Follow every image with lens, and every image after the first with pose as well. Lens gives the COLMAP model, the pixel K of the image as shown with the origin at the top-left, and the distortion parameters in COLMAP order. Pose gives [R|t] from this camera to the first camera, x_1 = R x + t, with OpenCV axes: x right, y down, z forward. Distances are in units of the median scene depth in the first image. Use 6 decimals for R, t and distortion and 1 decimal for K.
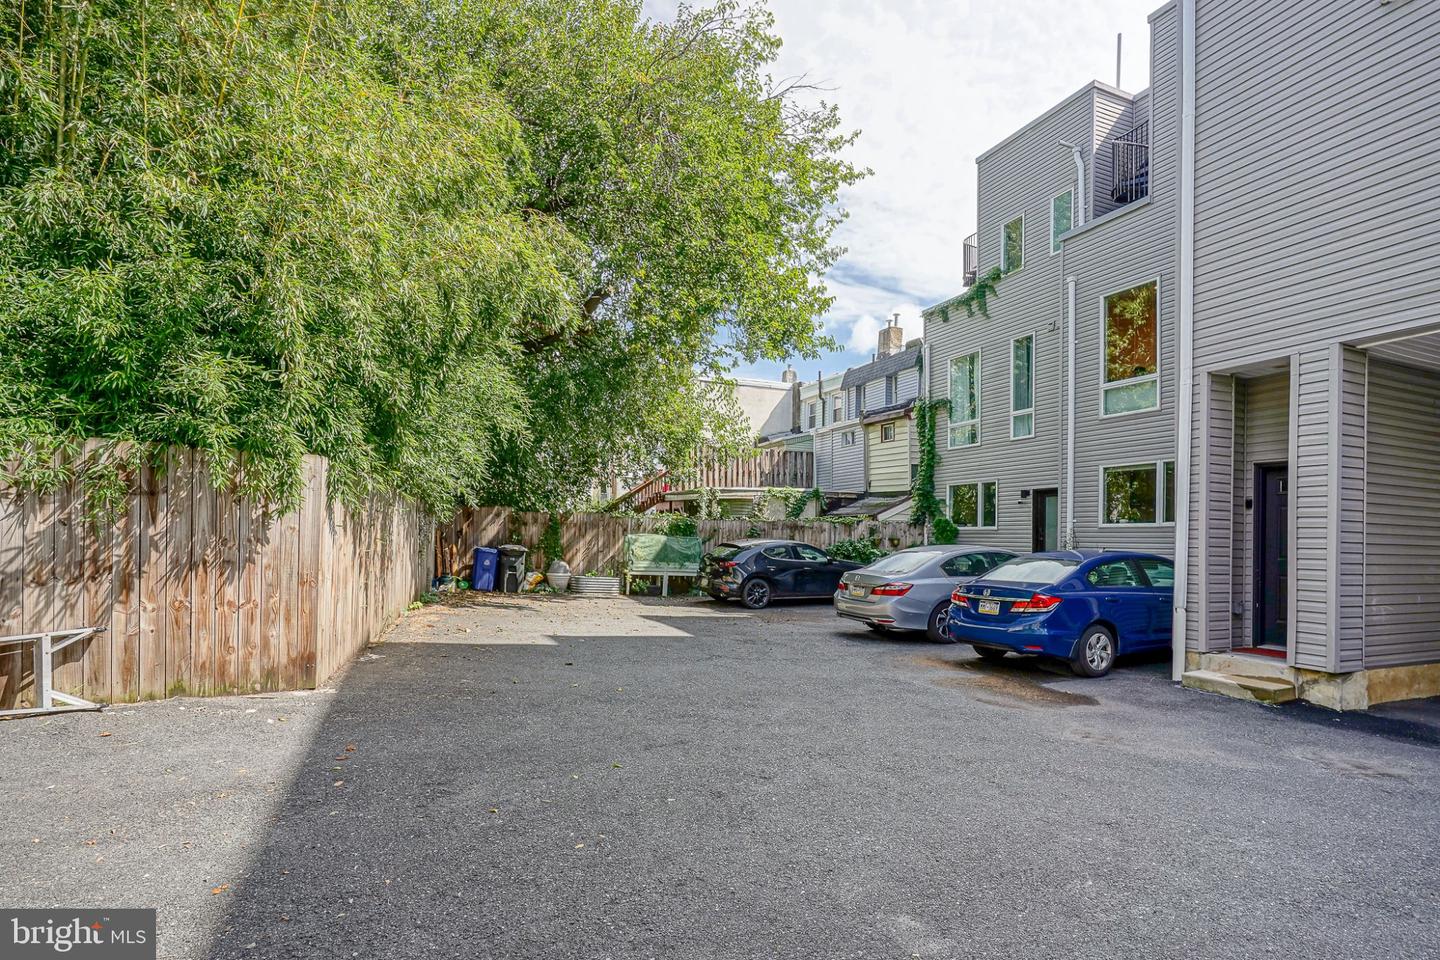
lens RADIAL K [[744.3, 0, 694.4], [0, 744.3, 529.7], [0, 0, 1]] dist [-0.002972, 0.000241]
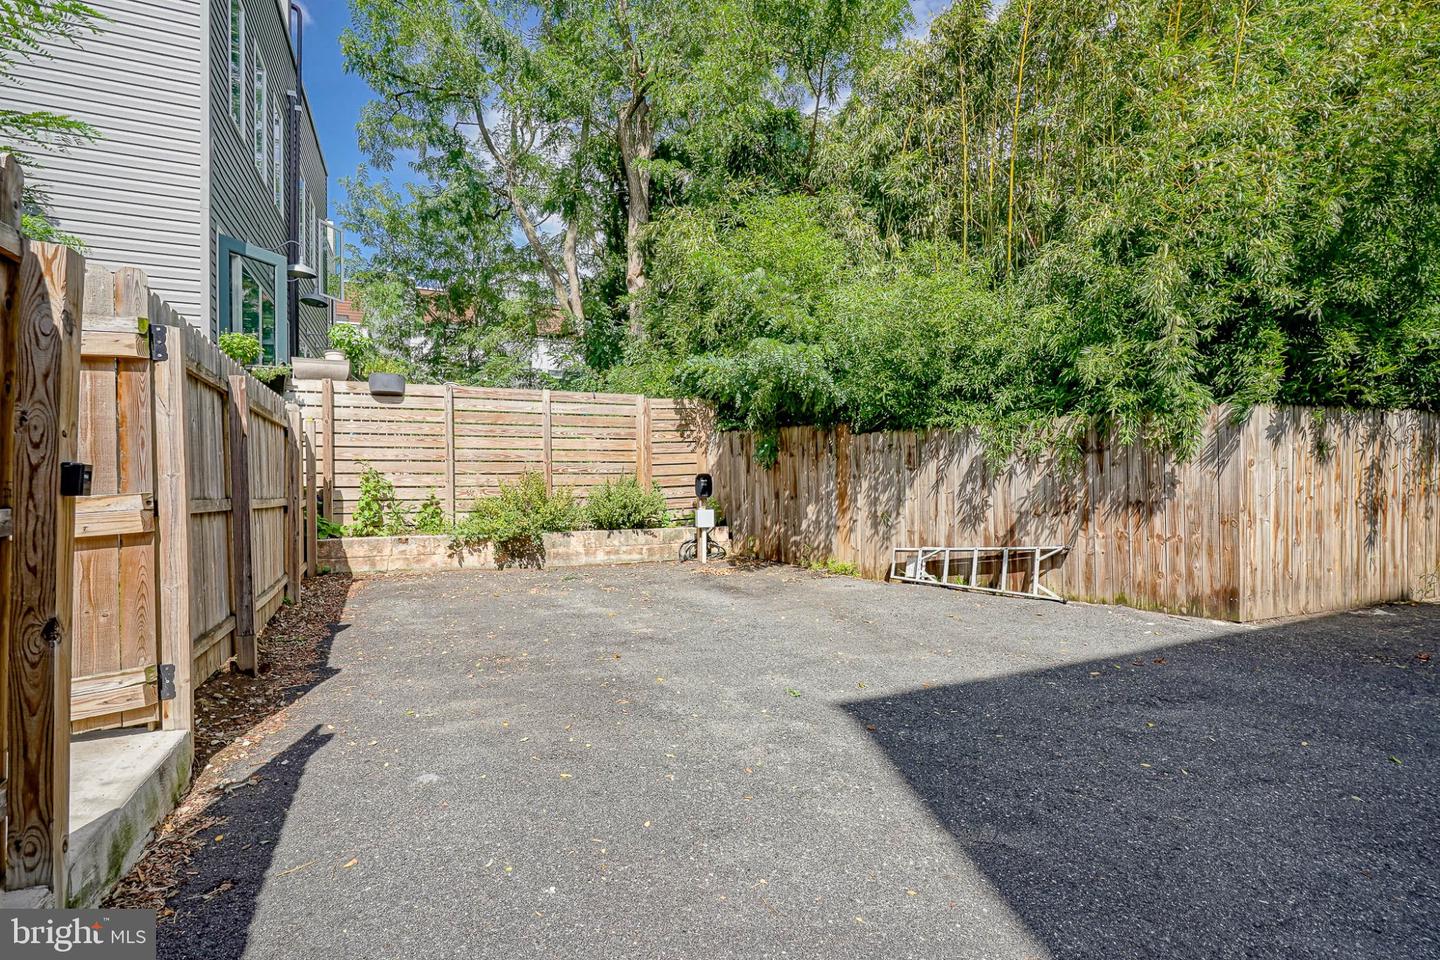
lens RADIAL K [[703.6, 0, 720.0], [0, 703.6, 480.0], [0, 0, 1]] dist [0.000708, 0.000087]
pose [[0.057456, -0.037726, -0.997635, 0.503758], [0.024032, 0.999048, -0.036395, 0.032910], [0.998059, -0.021884, 0.058308, 0.229809]]
